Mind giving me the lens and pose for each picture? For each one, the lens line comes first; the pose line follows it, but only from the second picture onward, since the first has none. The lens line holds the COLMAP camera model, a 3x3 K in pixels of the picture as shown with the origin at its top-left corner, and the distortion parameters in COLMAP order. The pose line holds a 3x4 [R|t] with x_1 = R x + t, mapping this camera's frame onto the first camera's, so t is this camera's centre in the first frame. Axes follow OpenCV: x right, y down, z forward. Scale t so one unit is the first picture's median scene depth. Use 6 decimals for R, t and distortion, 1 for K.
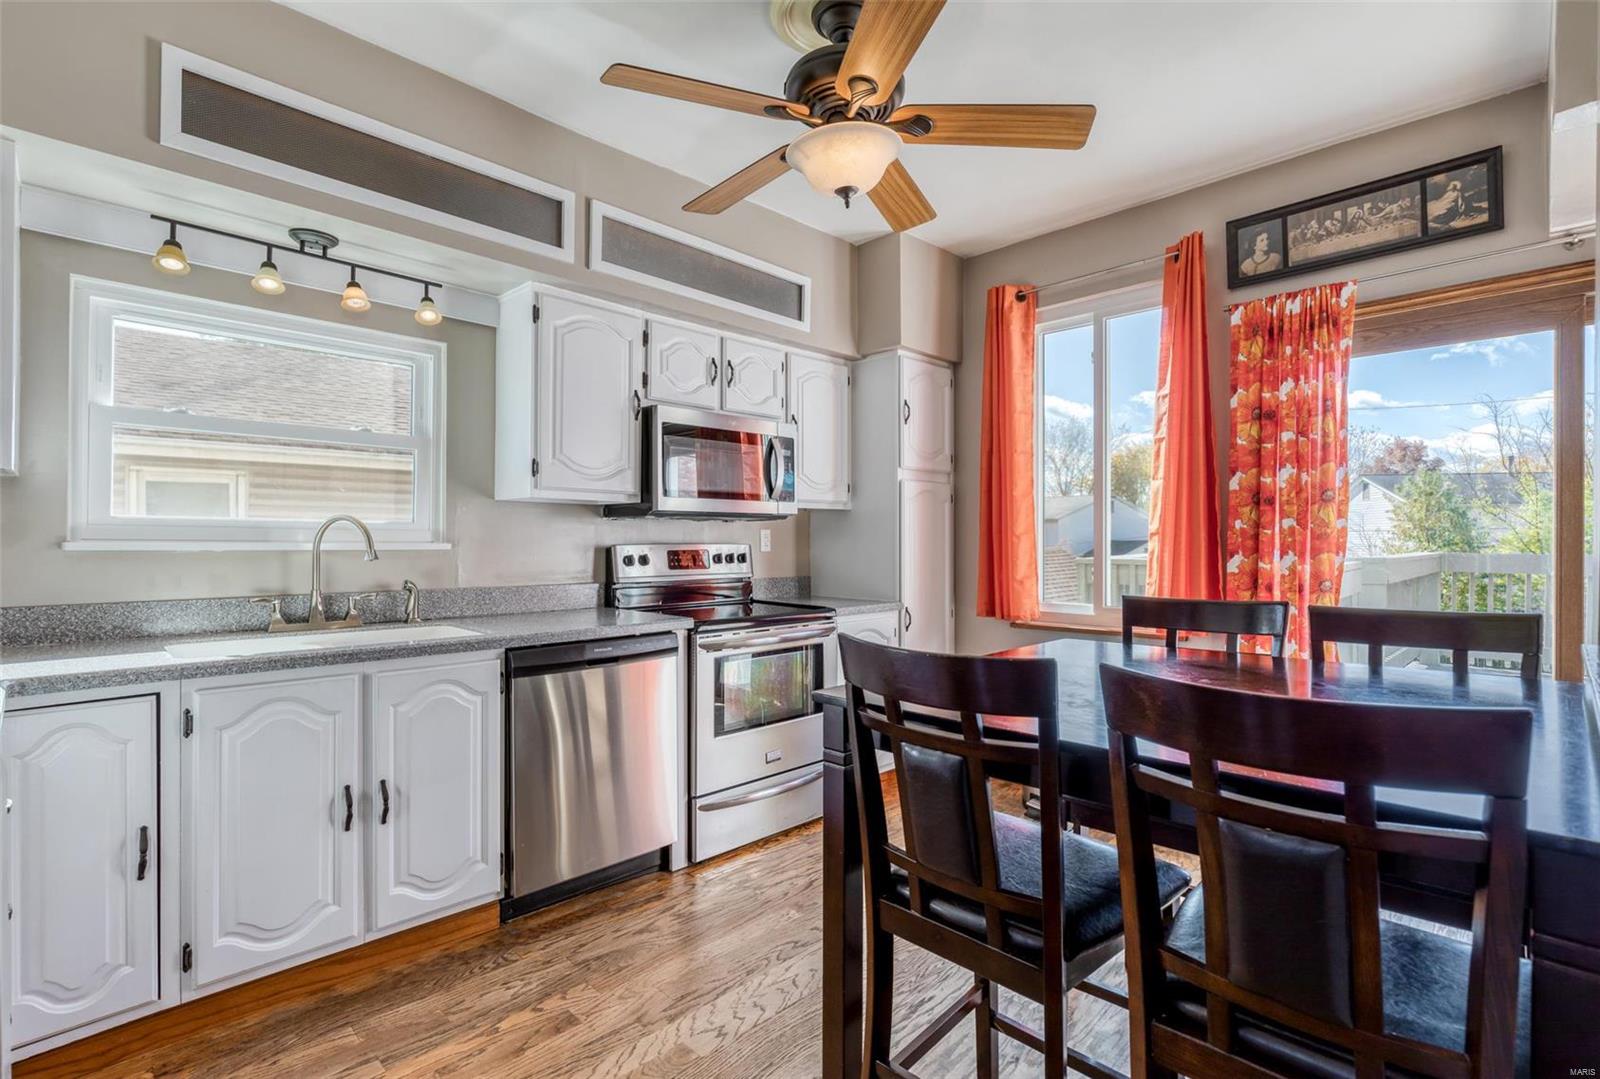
lens RADIAL K [[734.3, 0, 800.0], [0, 734.3, 539.5], [0, 0, 1]] dist [-0.021512, 0.000034]
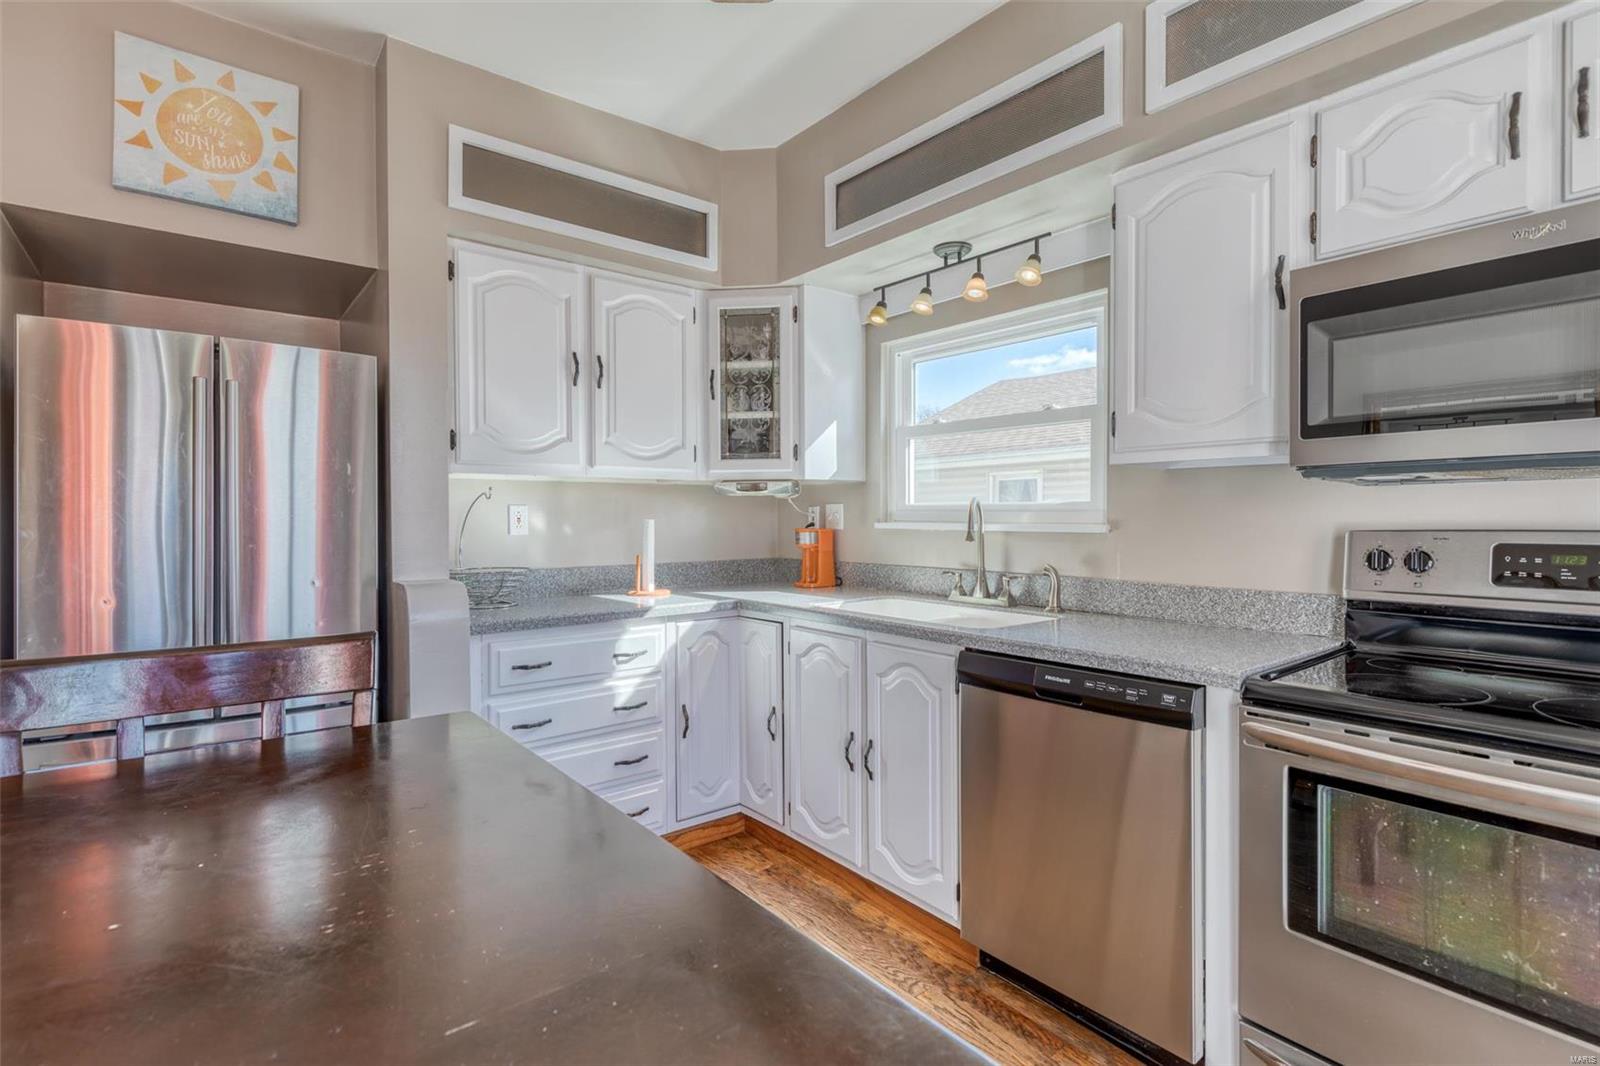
lens RADIAL K [[751.7, 0, 800.0], [0, 751.7, 533.0], [0, 0, 1]] dist [0.002005, 0.000075]
pose [[-0.101988, 0.011959, -0.994714, 0.992794], [-0.002162, 0.999923, 0.012243, 0.007165], [0.994783, 0.003399, -0.101955, 1.760757]]
